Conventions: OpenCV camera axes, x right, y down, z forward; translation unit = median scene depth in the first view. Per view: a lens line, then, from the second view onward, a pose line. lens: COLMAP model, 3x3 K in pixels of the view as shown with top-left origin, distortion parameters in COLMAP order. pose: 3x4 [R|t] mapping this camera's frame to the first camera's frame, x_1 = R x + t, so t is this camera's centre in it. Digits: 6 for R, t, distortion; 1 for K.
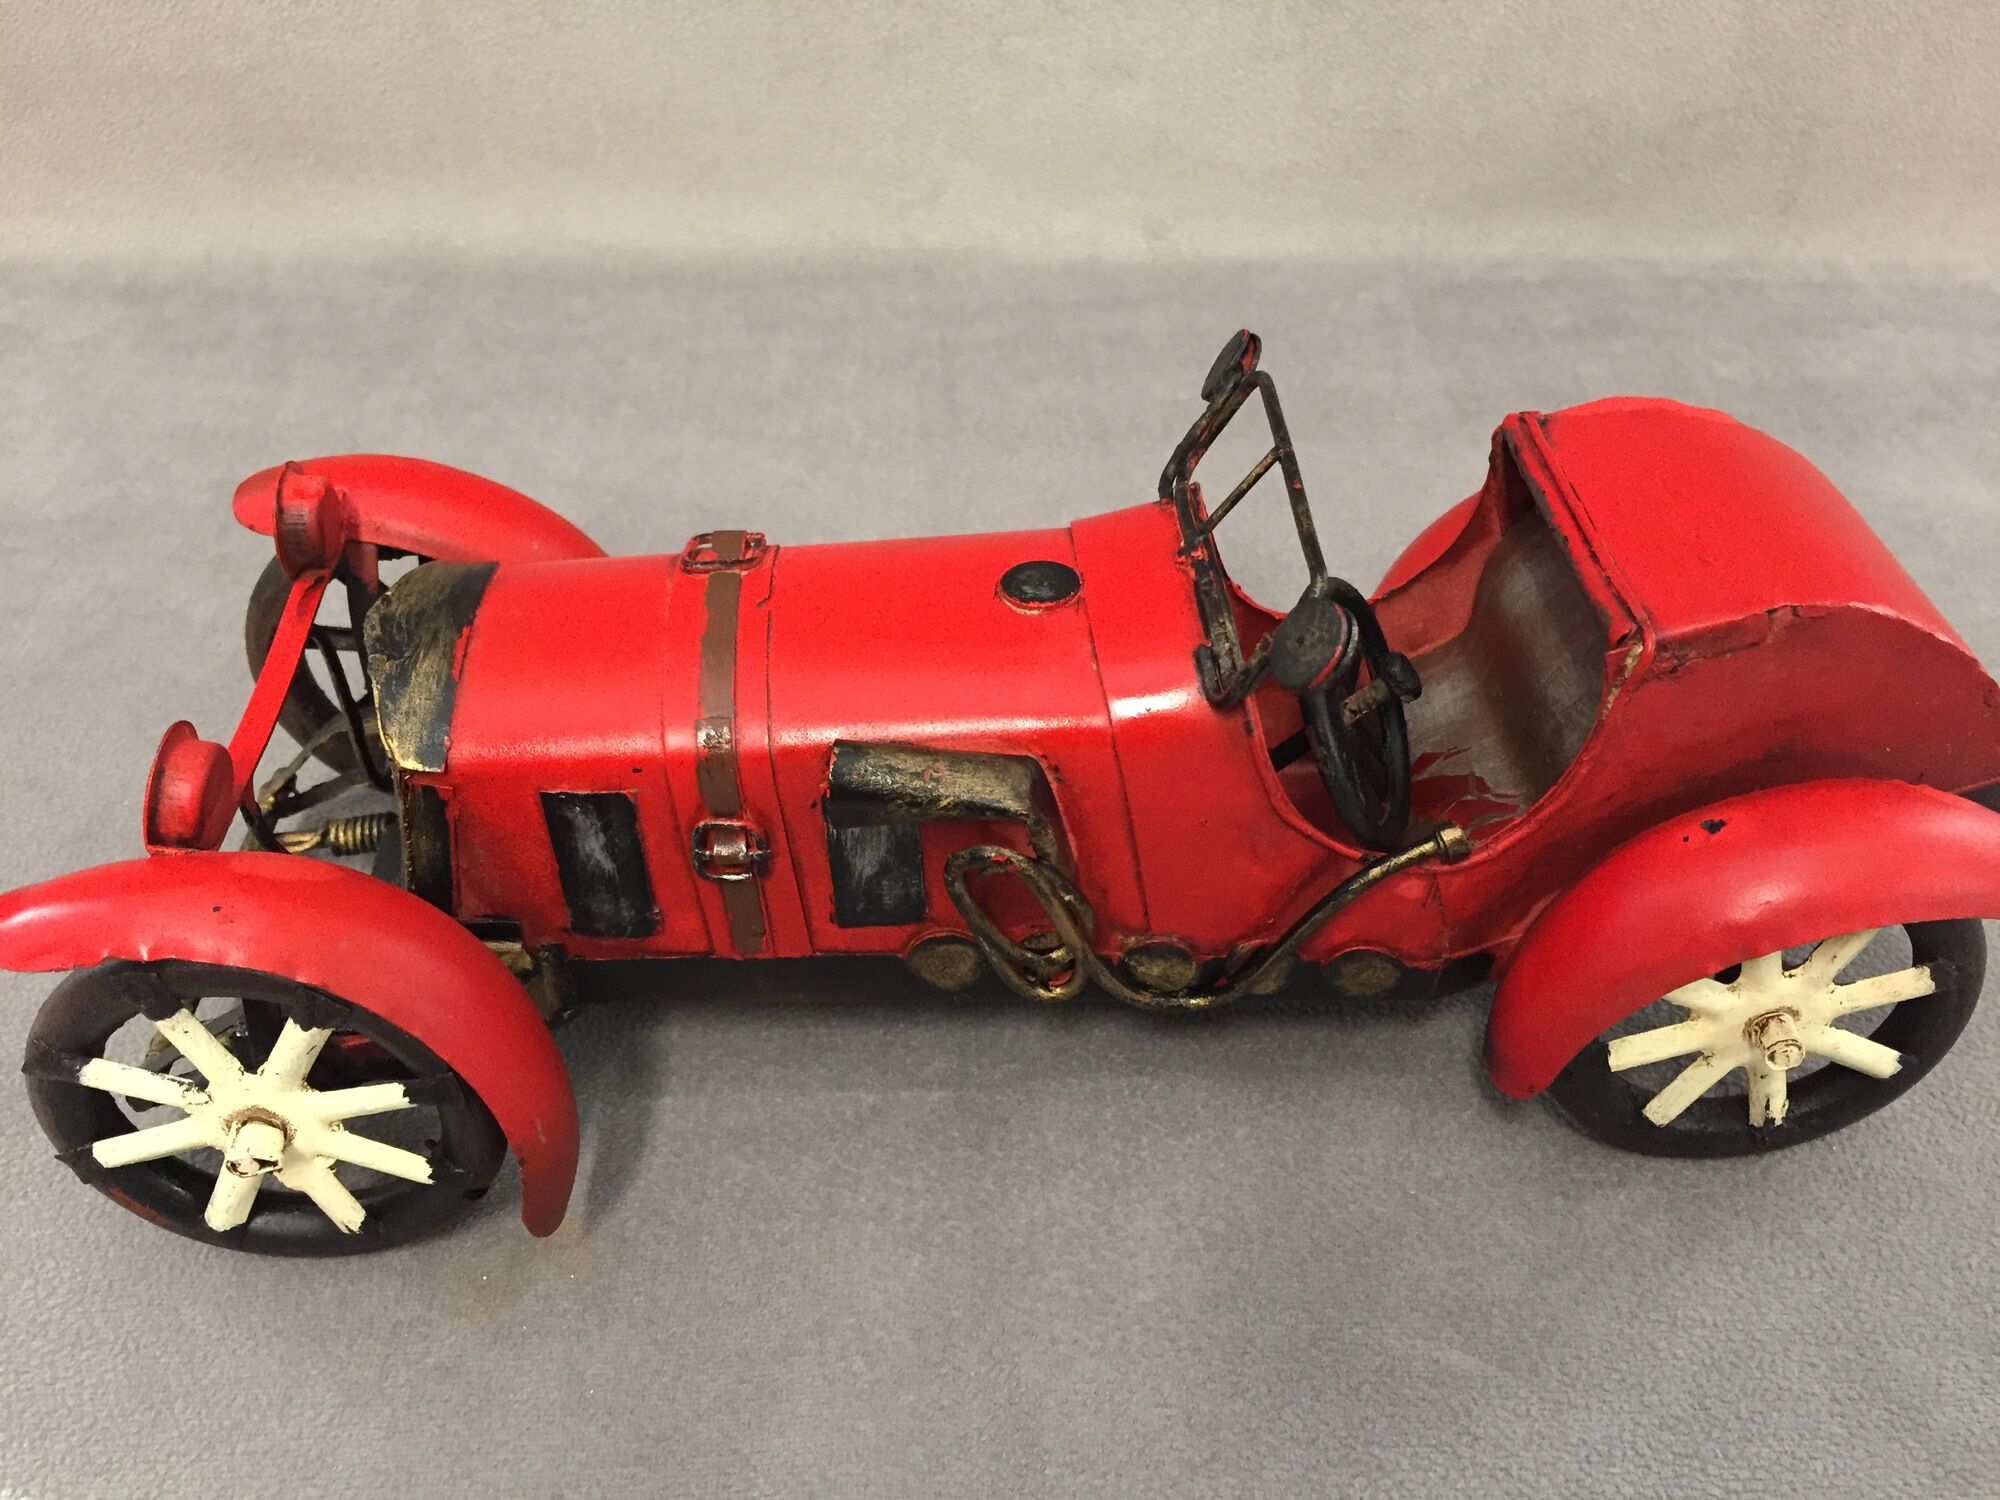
lens RADIAL K [[1706.6, 0, 1010.0], [0, 1706.6, 757.5], [0, 0, 1]] dist [0.067981, -0.117327]
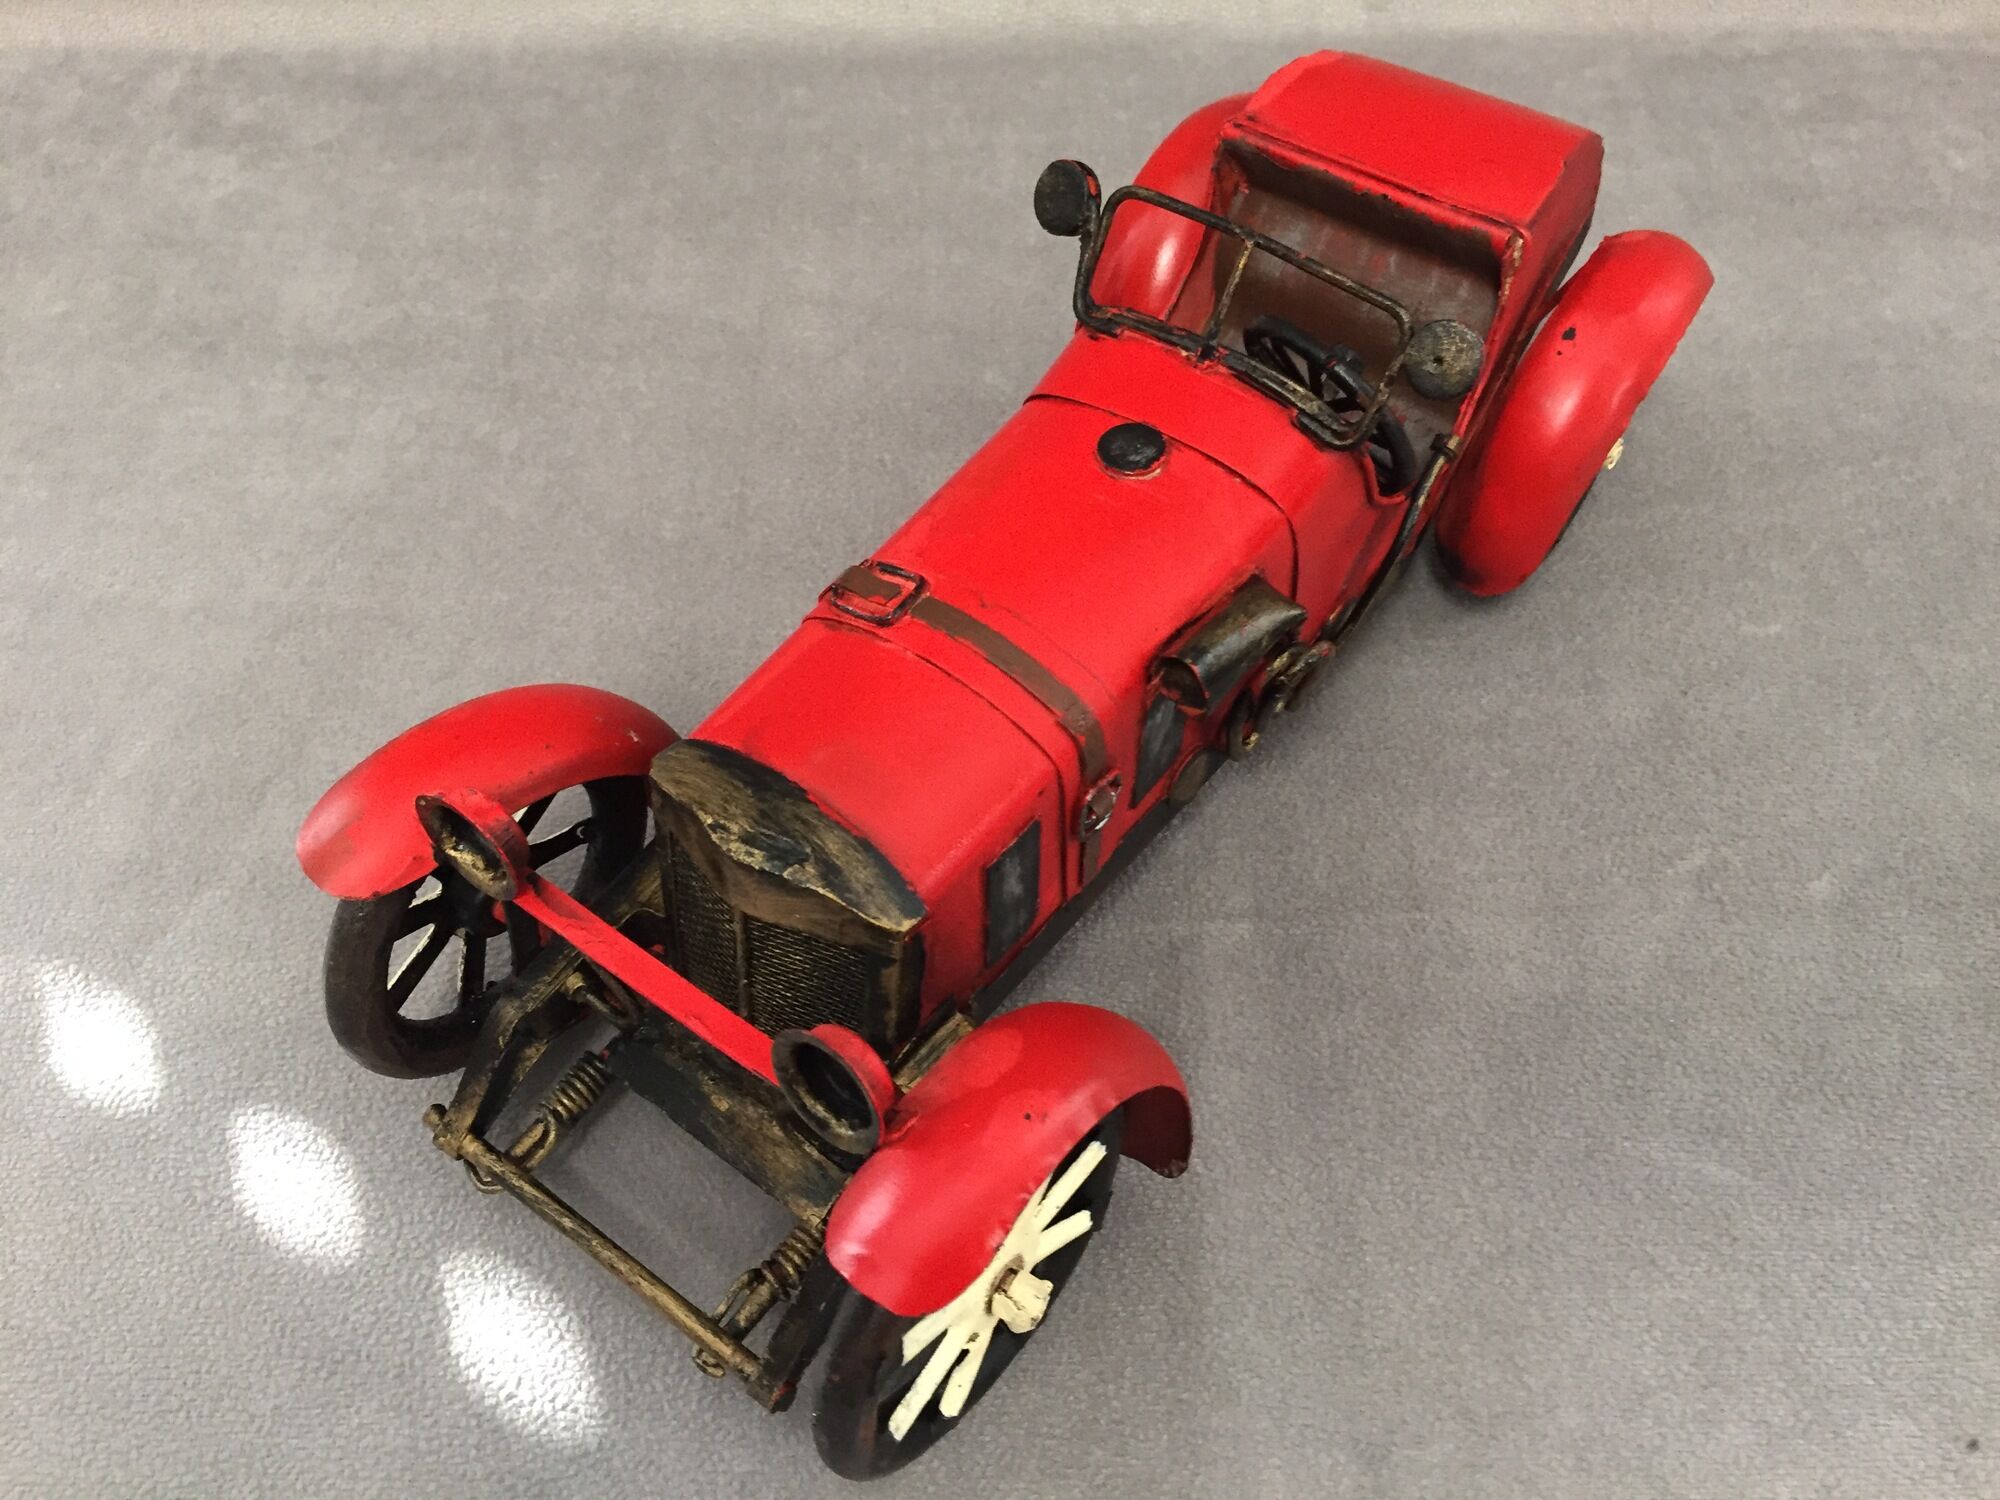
lens RADIAL K [[1706.6, 0, 999.7], [0, 1706.6, 745.1], [0, 0, 1]] dist [0.067981, -0.117327]
pose [[0.998866, 0.007850, -0.046956, -0.126577], [0.000692, 0.983813, 0.179196, -0.104764], [0.047603, -0.179026, 0.982692, -0.082982]]
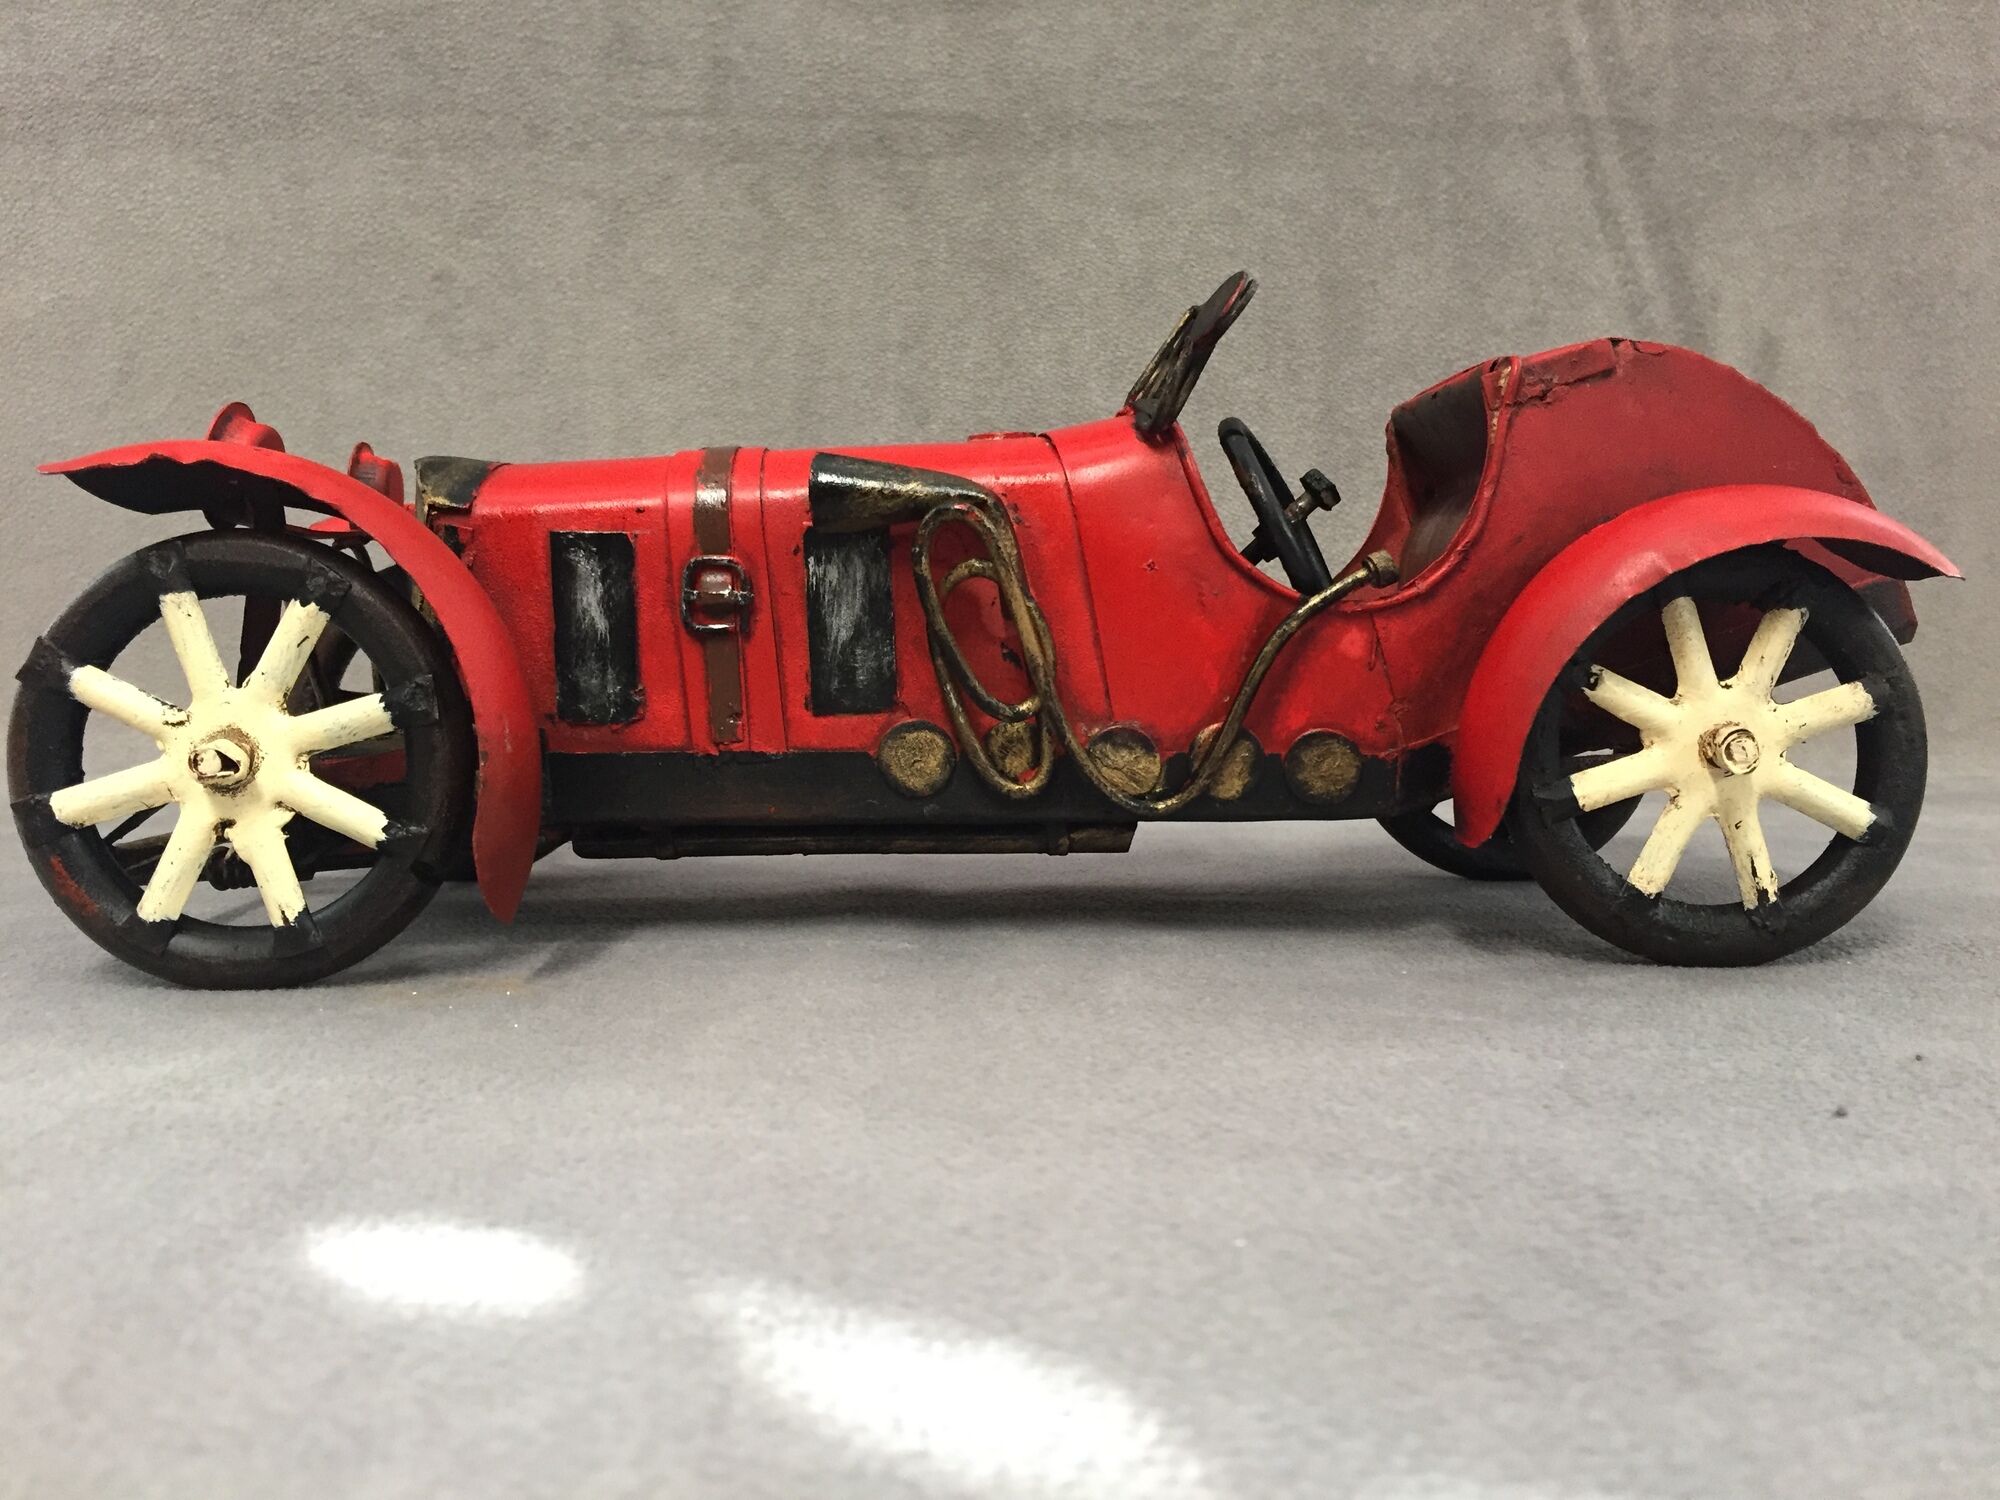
lens RADIAL K [[1706.6, 0, 1011.8], [0, 1706.6, 758.0], [0, 0, 1]] dist [0.067981, -0.117327]
pose [[0.999855, -0.016680, -0.003389, 0.024094], [0.011848, 0.824986, -0.565029, 0.716870], [0.012221, 0.564907, 0.825064, 0.158183]]
